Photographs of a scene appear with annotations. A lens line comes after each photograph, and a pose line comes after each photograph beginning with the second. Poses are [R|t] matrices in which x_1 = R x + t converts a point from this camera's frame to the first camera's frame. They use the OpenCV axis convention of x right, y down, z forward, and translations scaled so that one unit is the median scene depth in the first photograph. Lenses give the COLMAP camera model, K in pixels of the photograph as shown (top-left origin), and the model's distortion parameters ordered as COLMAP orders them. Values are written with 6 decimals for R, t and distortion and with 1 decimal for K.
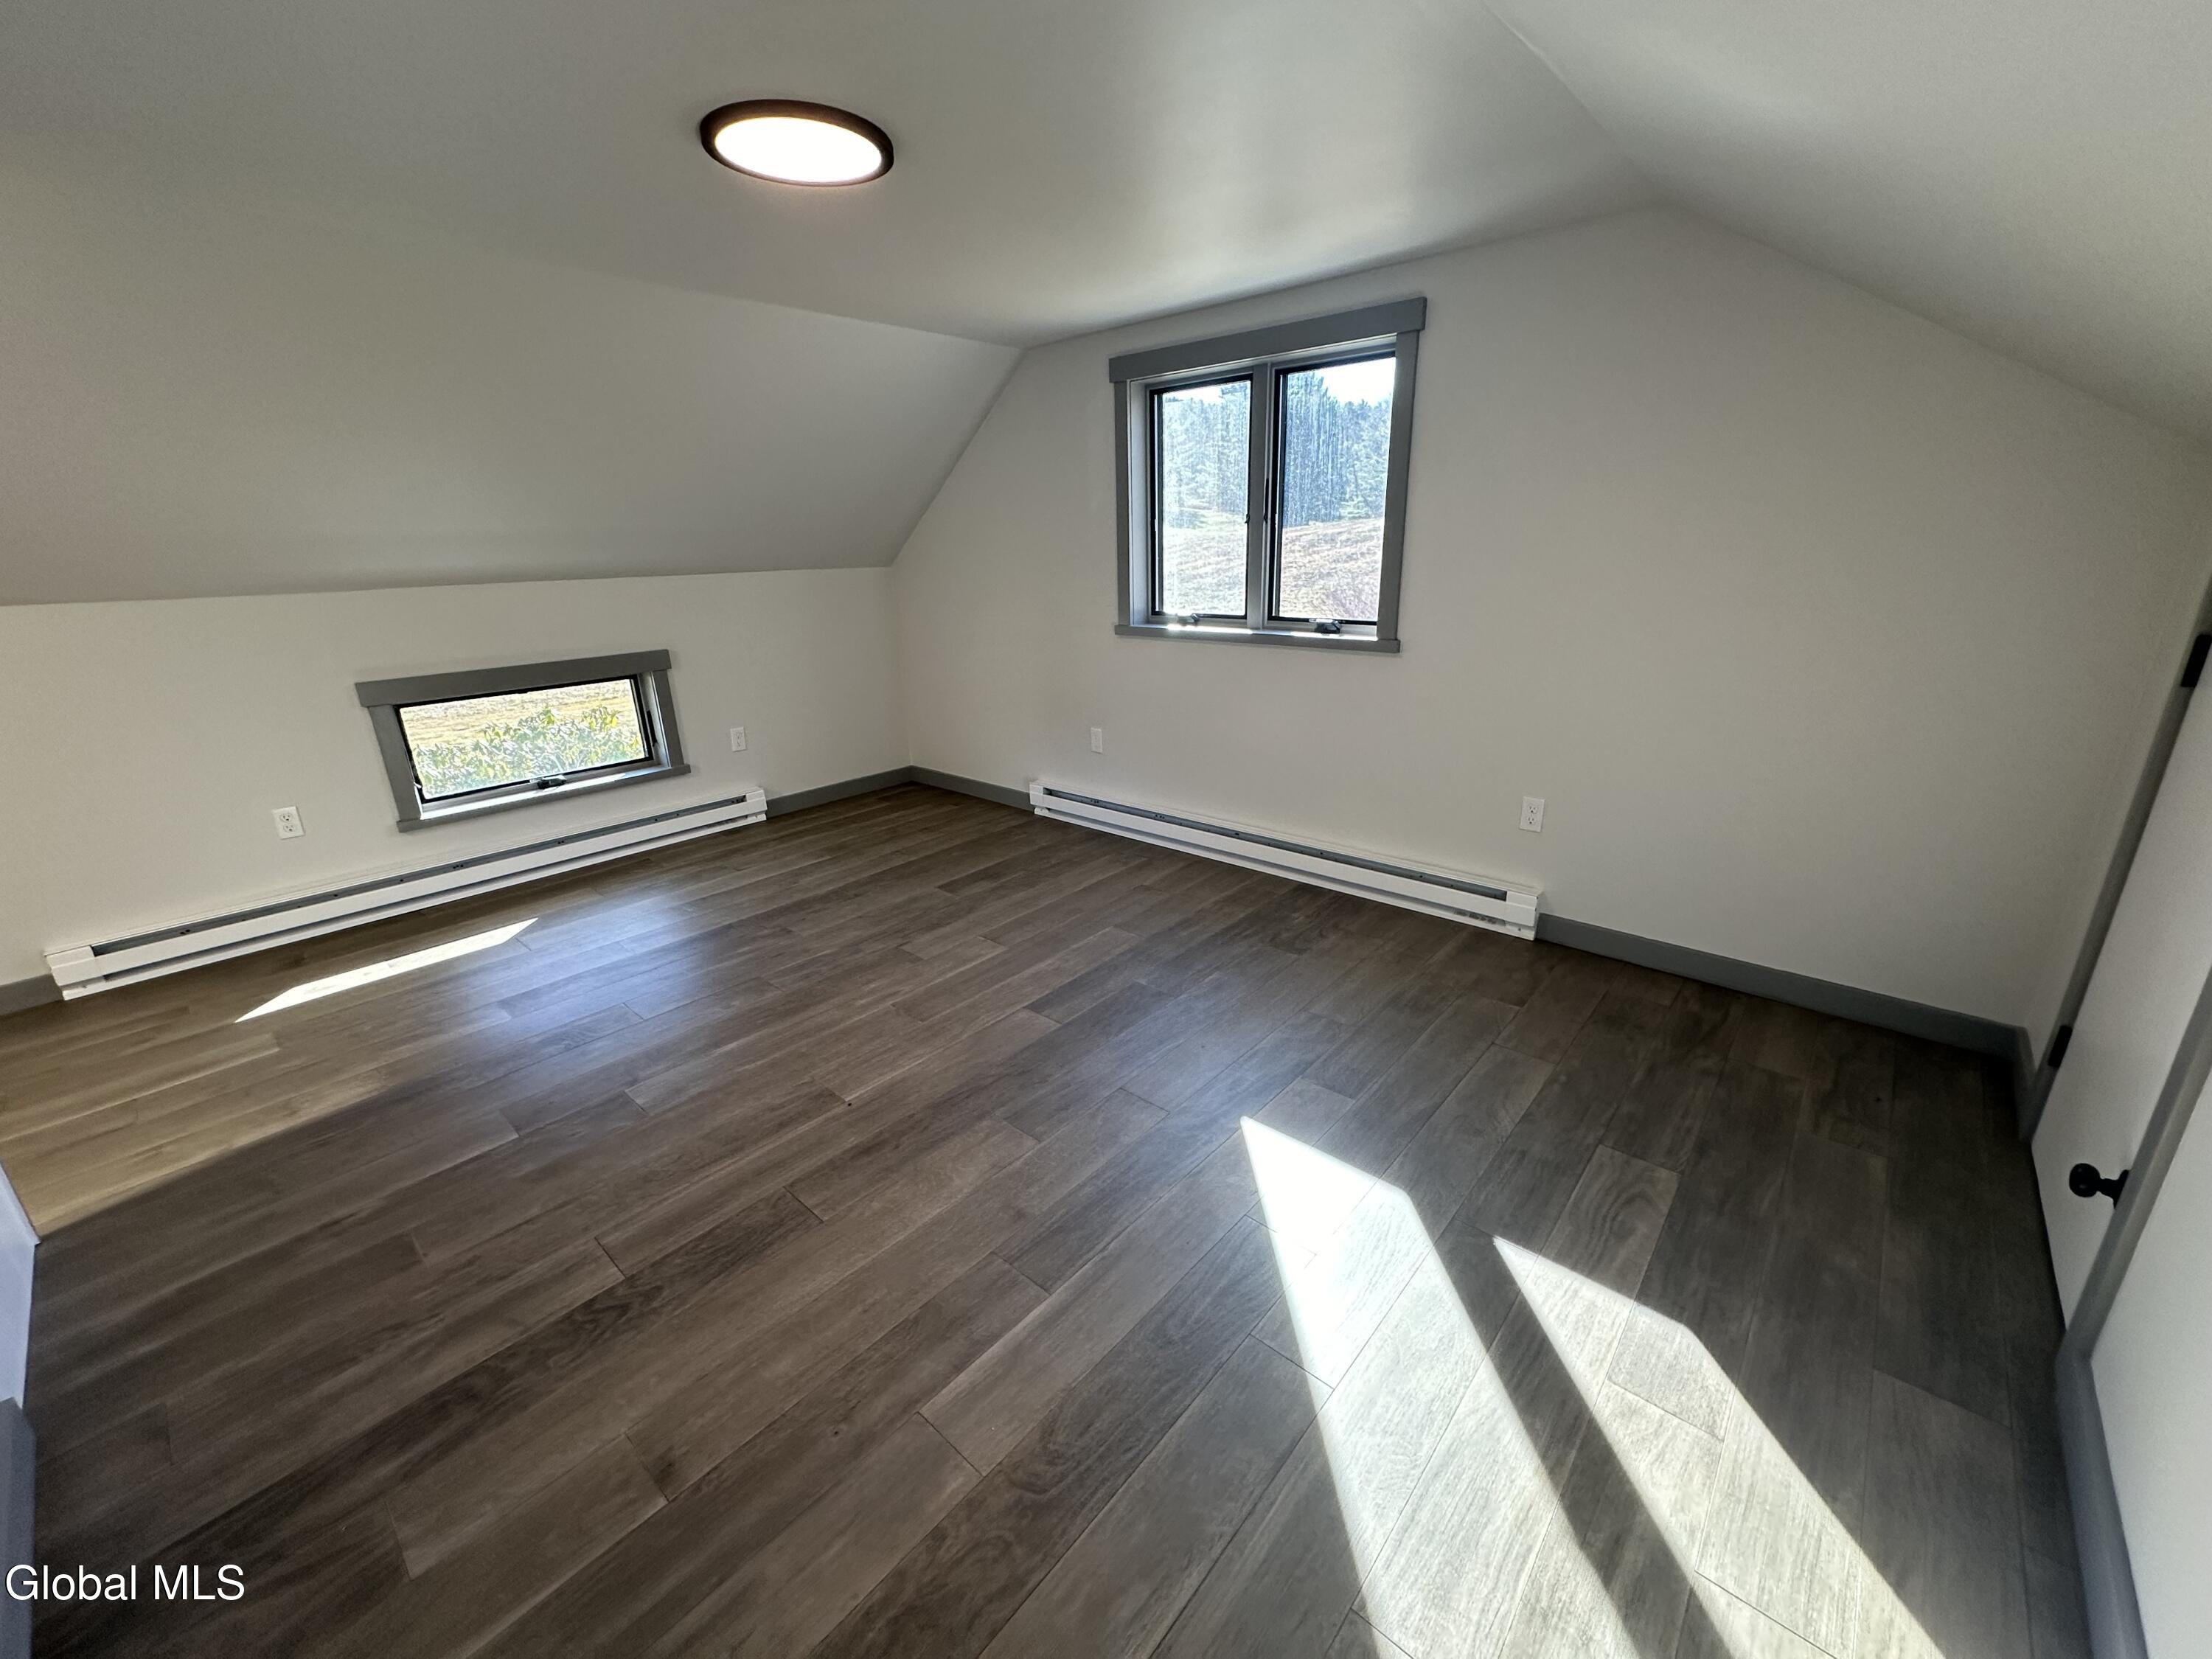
lens RADIAL K [[882.8, 0, 1112.2], [0, 882.8, 826.4], [0, 0, 1]] dist [-0.000591, 0.000048]
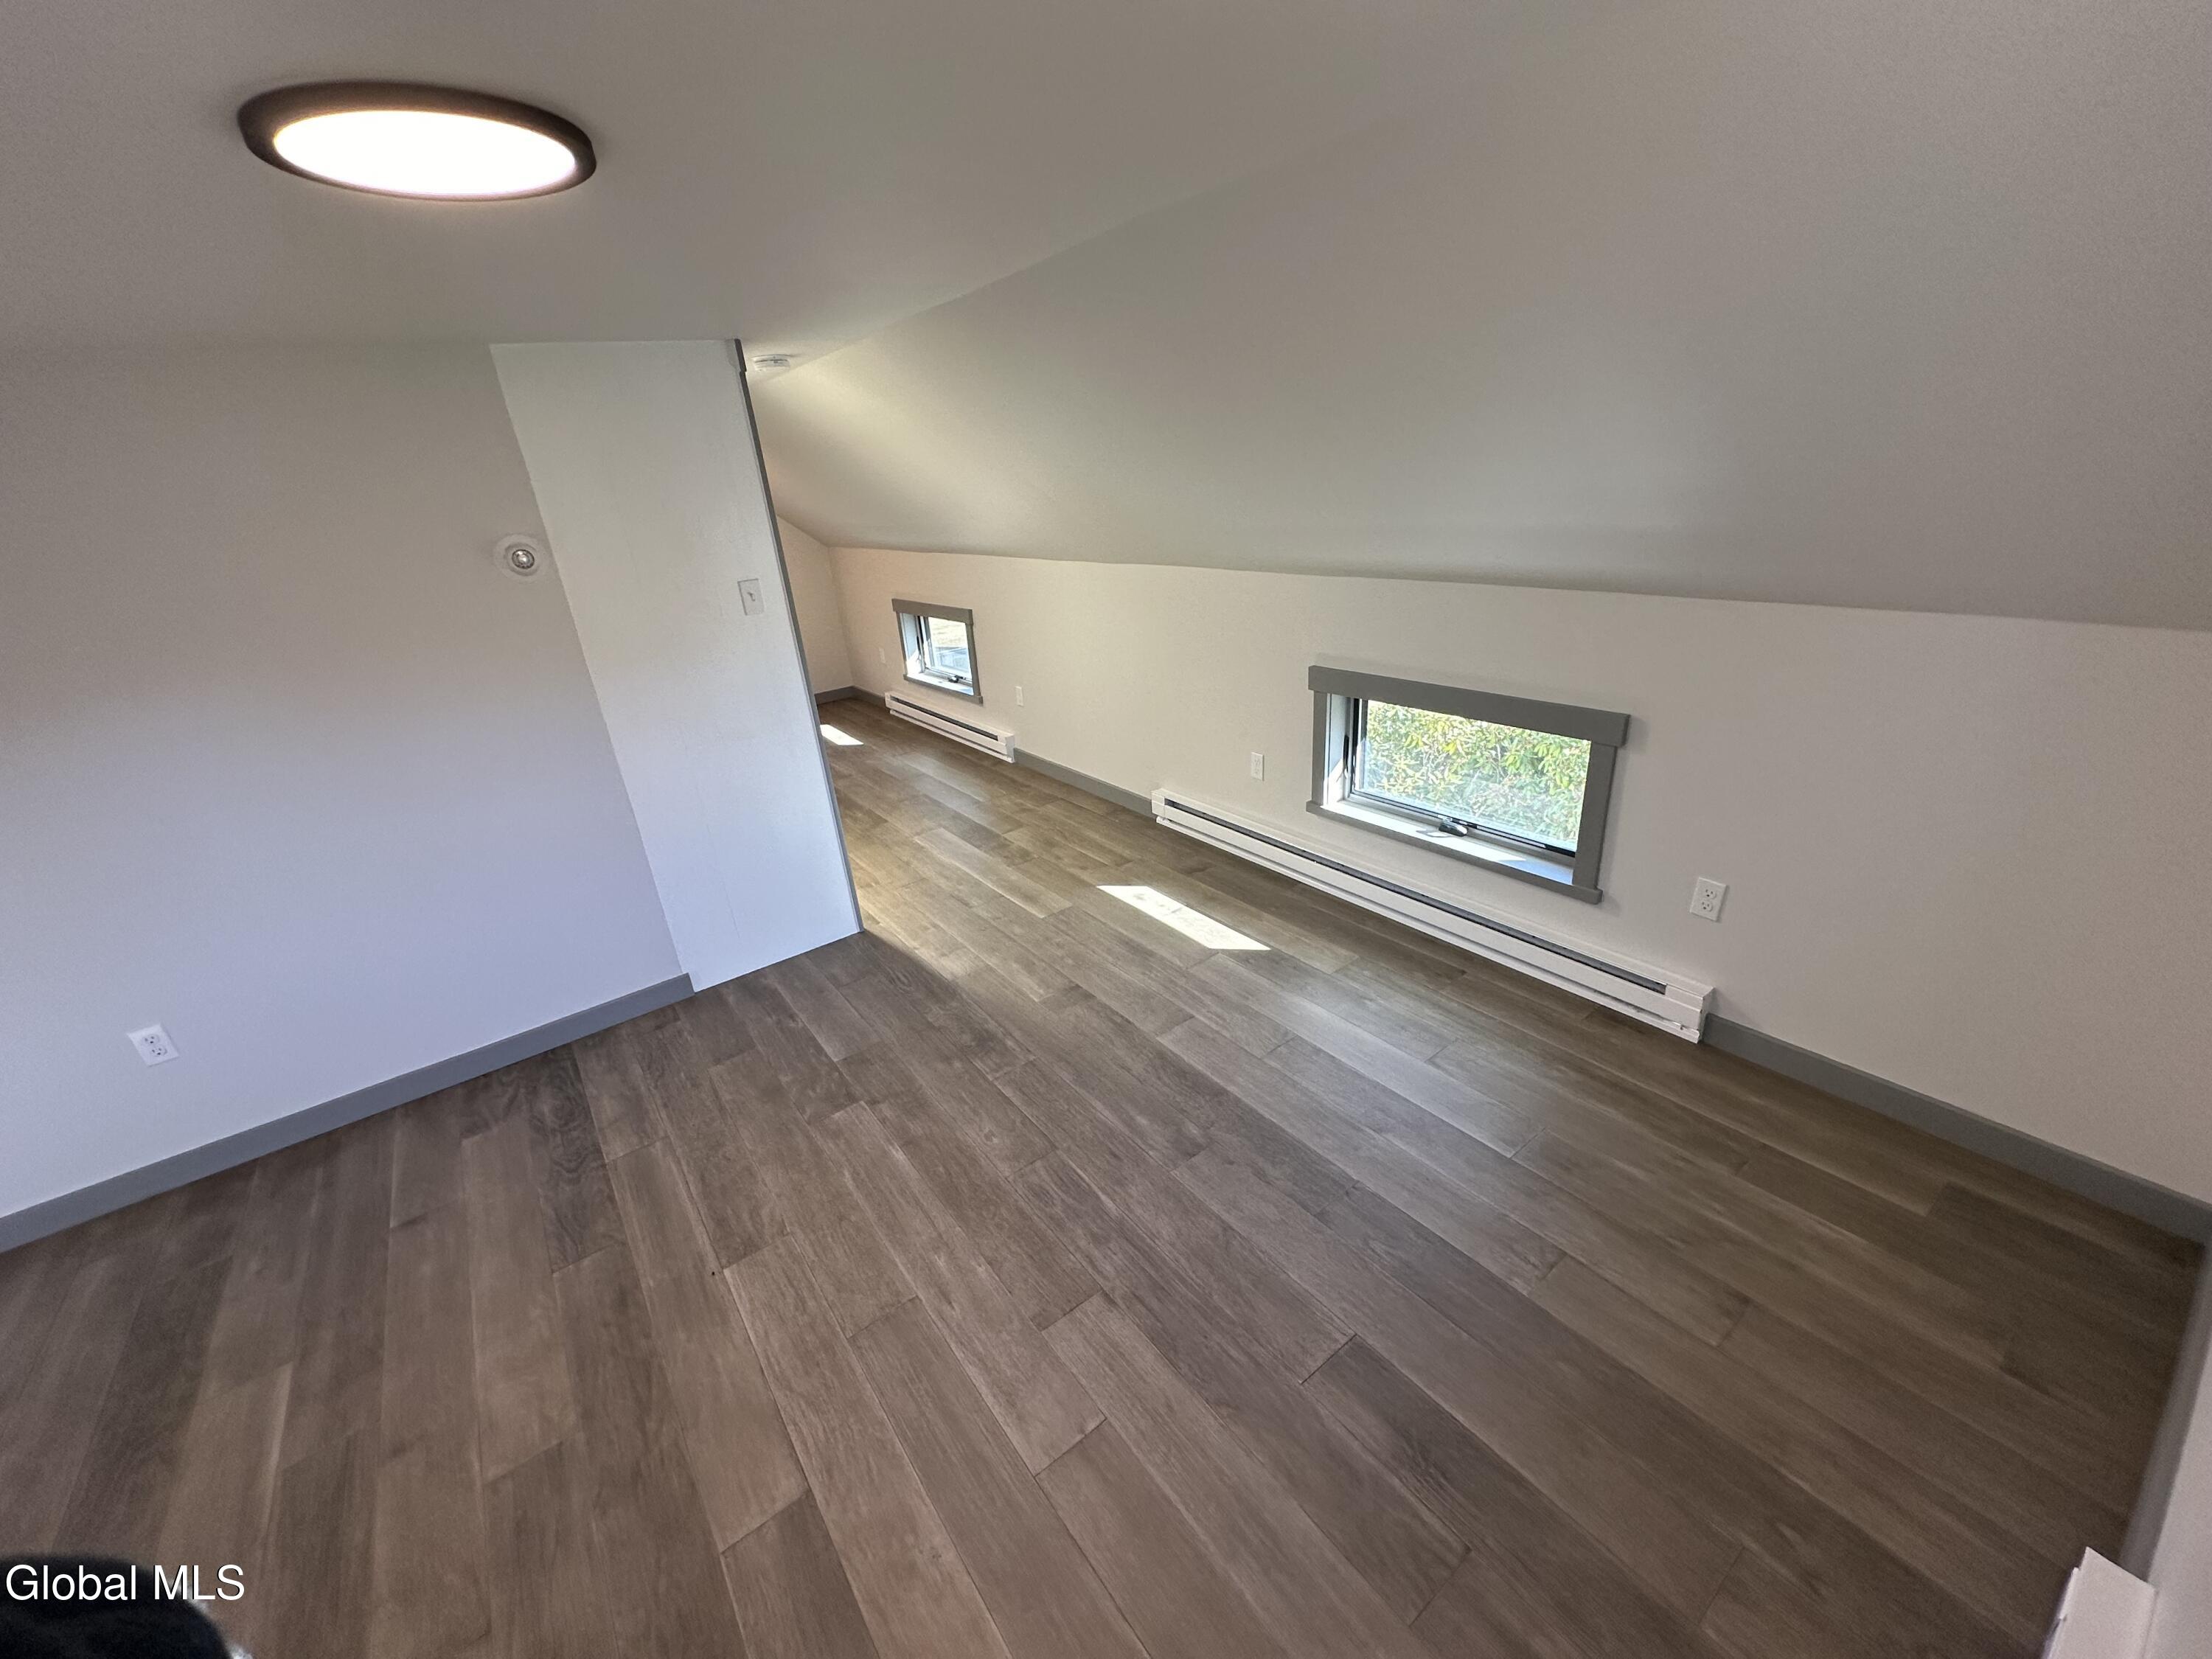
lens RADIAL K [[882.8, 0, 1097.7], [0, 882.8, 838.2], [0, 0, 1]] dist [-0.000591, 0.000048]
pose [[-0.214114, 0.425627, -0.879202, 0.166989], [-0.216400, 0.857042, 0.467600, -0.423305], [0.952537, 0.290379, -0.091399, 0.949501]]
